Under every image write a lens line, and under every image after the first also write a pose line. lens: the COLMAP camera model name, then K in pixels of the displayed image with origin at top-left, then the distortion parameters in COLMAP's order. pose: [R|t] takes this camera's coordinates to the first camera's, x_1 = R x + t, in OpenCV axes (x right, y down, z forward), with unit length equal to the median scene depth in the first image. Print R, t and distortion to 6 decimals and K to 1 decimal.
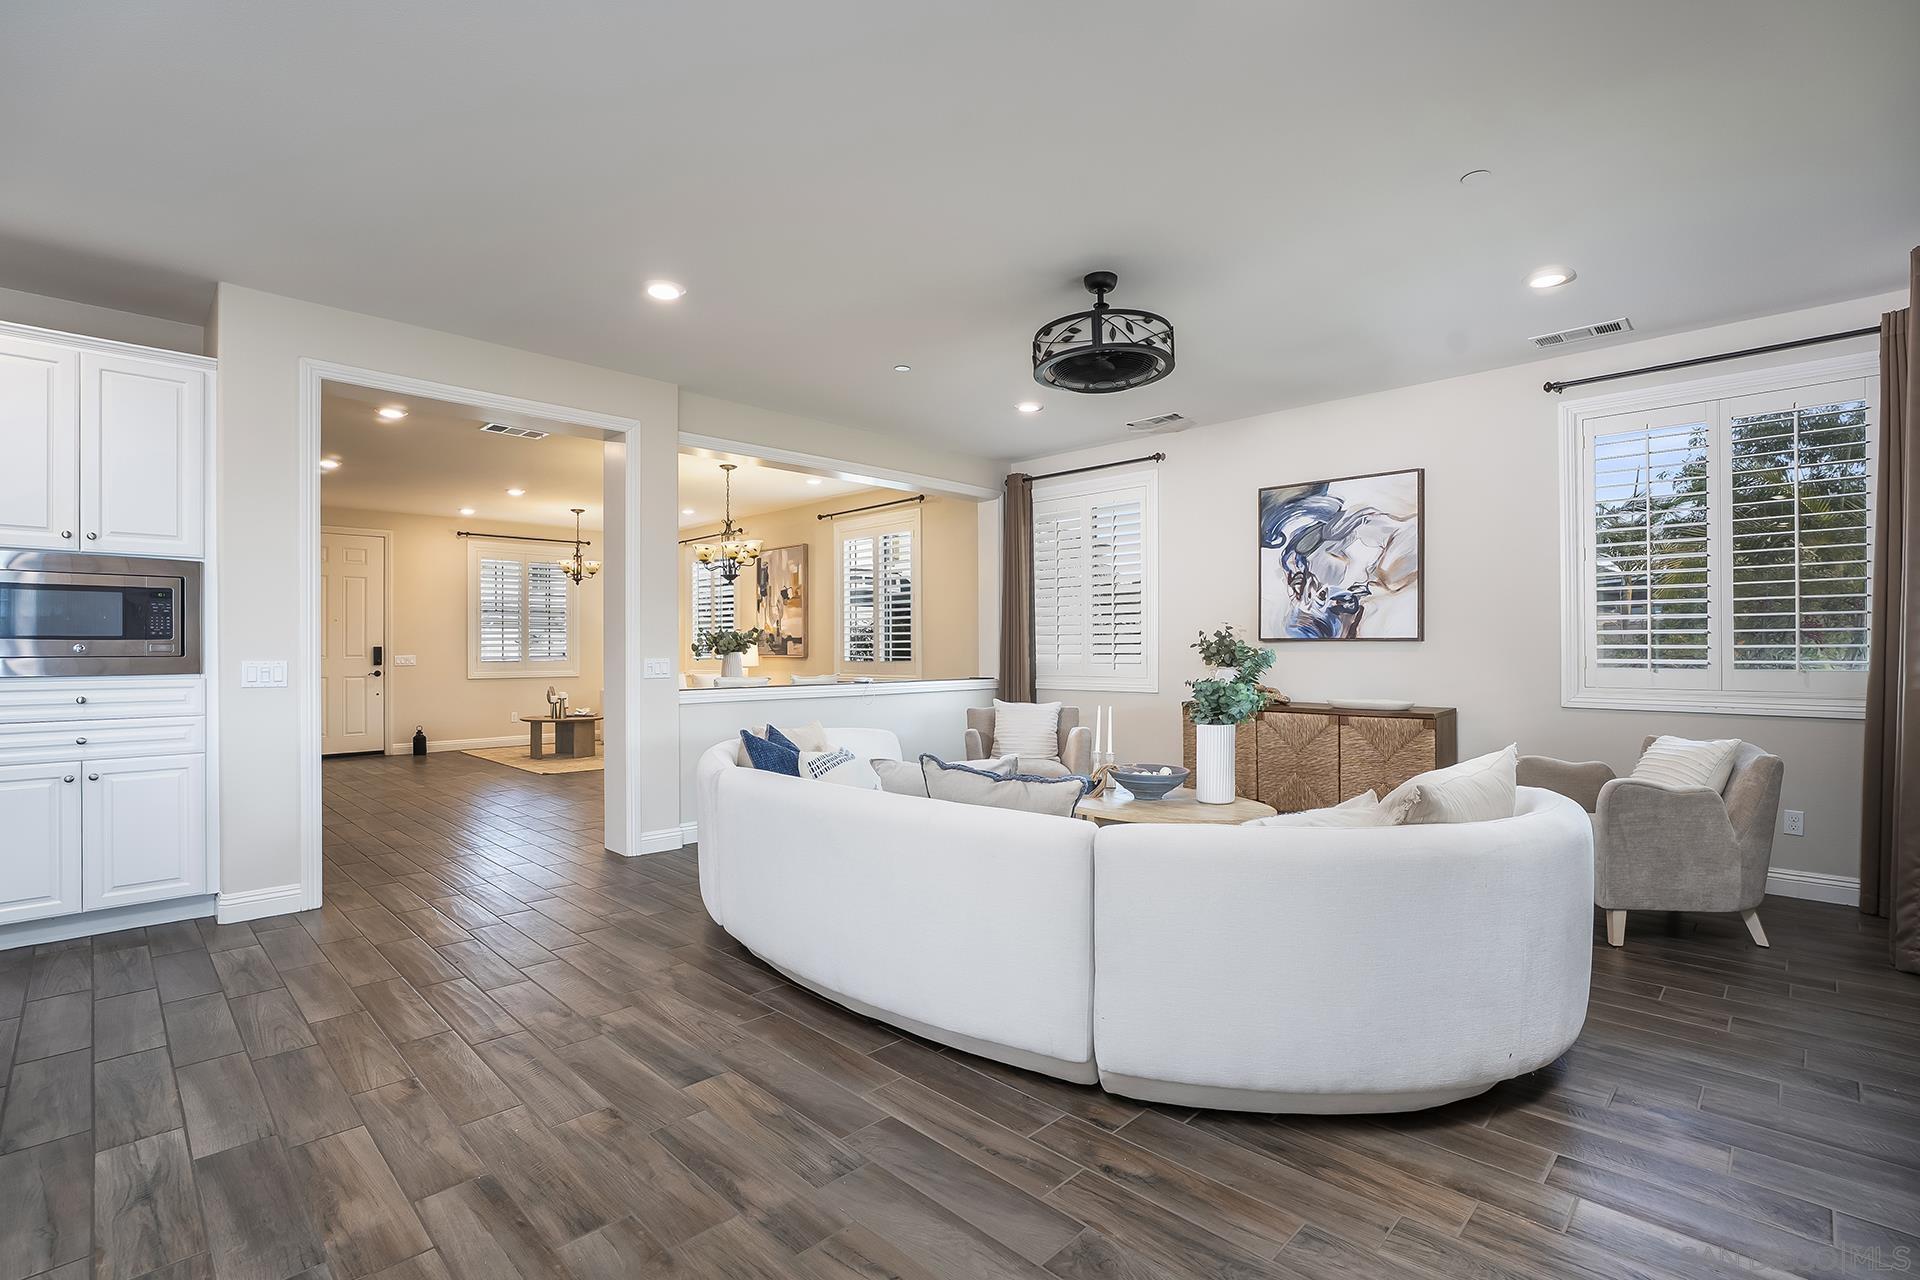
lens RADIAL K [[878.9, 0, 959.7], [0, 878.9, 645.3], [0, 0, 1]] dist [-0.045674, 0.017758]
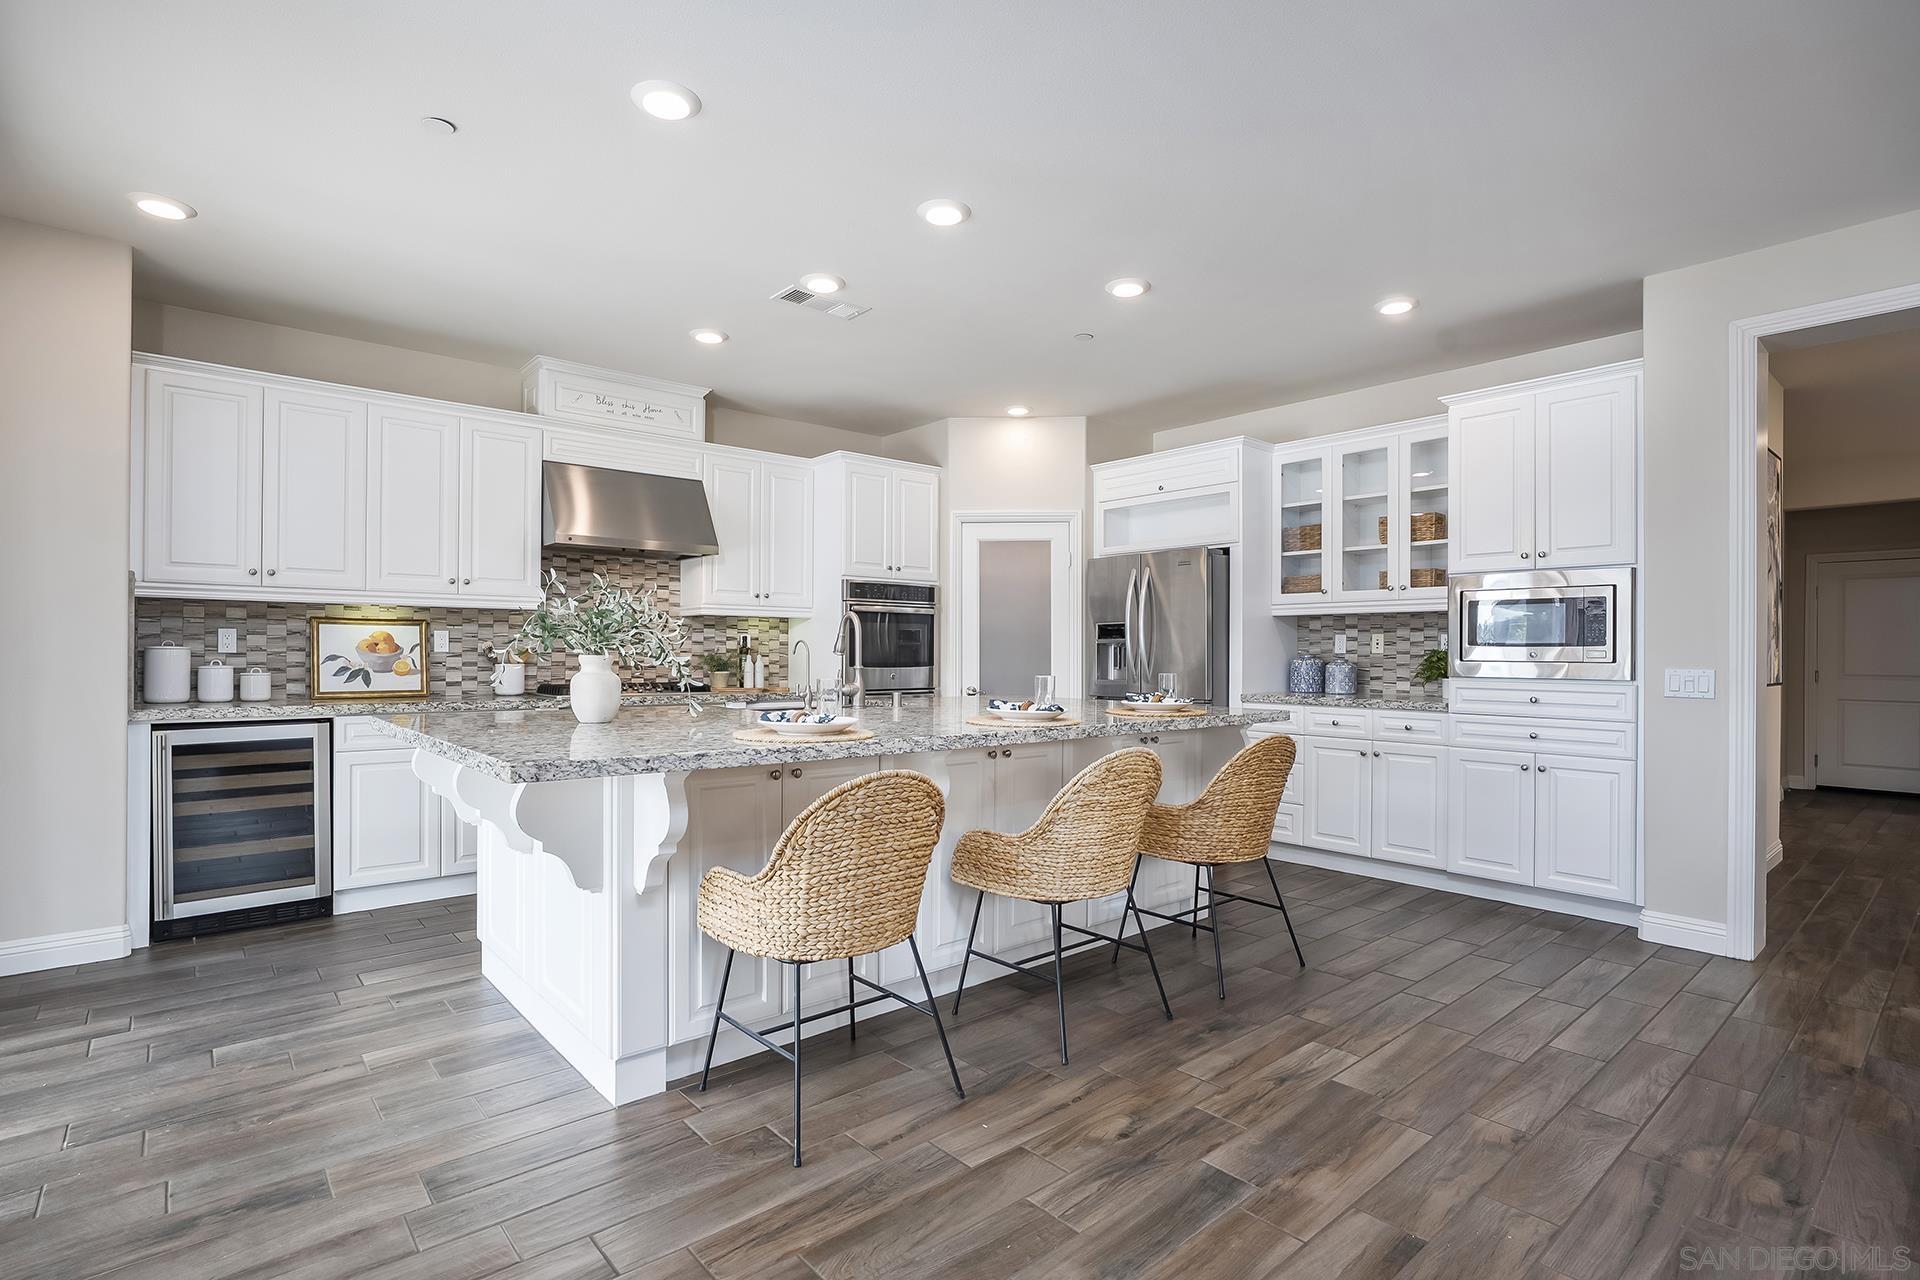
lens RADIAL K [[928.3, 0, 961.0], [0, 928.3, 653.4], [0, 0, 1]] dist [-0.041261, 0.026698]
pose [[-0.077213, 0.004325, -0.997005, 0.174905], [-0.002516, 0.999987, 0.004532, -0.000910], [0.997011, 0.002858, -0.077201, 0.235099]]
